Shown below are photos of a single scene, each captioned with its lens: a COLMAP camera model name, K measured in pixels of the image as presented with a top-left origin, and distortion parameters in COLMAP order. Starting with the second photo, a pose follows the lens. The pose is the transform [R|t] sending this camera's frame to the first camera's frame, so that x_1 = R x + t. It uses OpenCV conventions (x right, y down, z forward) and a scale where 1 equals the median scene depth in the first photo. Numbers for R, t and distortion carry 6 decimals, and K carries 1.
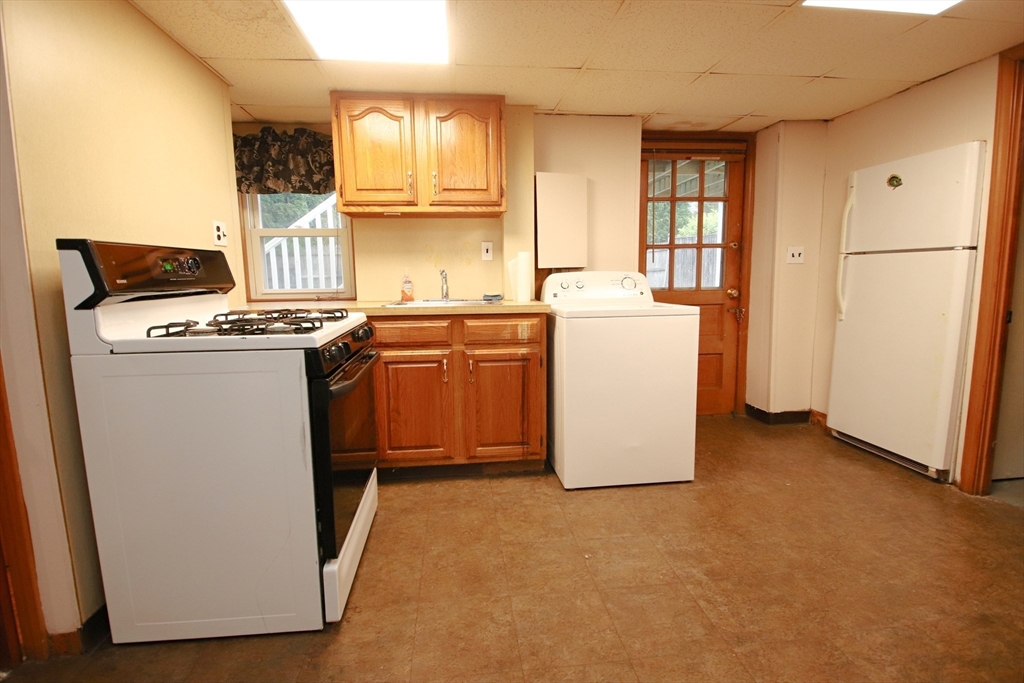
lens RADIAL K [[485.2, 0, 509.9], [0, 485.2, 340.2], [0, 0, 1]] dist [0.000440, -0.016501]
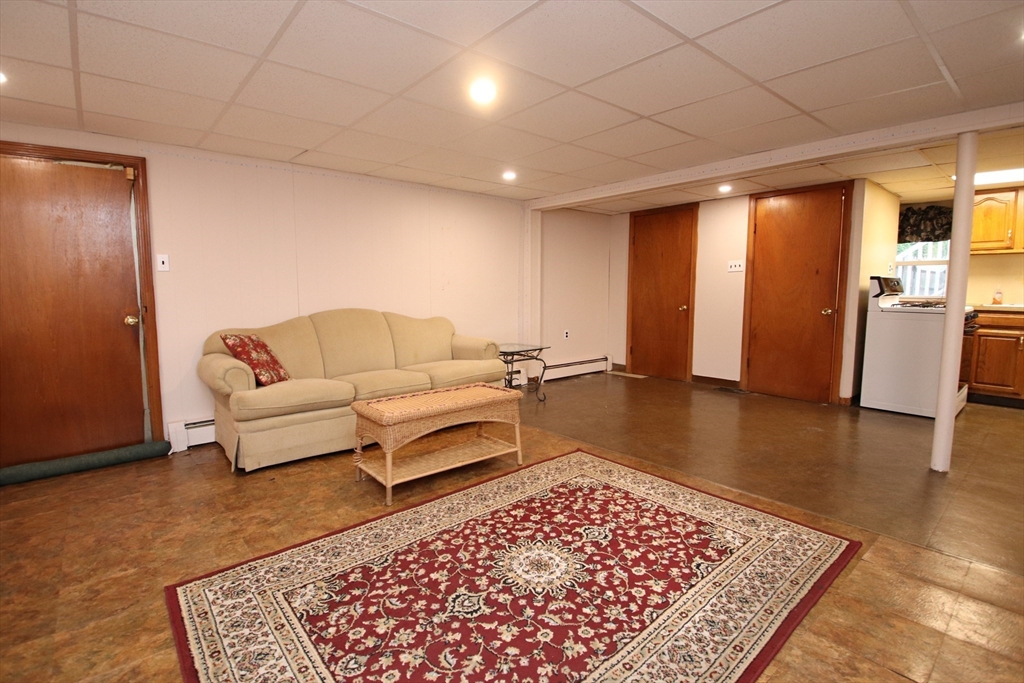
lens RADIAL K [[485.2, 0, 508.5], [0, 485.2, 338.6], [0, 0, 1]] dist [0.000440, -0.016501]
pose [[0.565673, 0.097879, -0.818800, 0.215503], [-0.115613, 0.992537, 0.038775, 0.188960], [0.816485, 0.072730, 0.572767, -1.462022]]
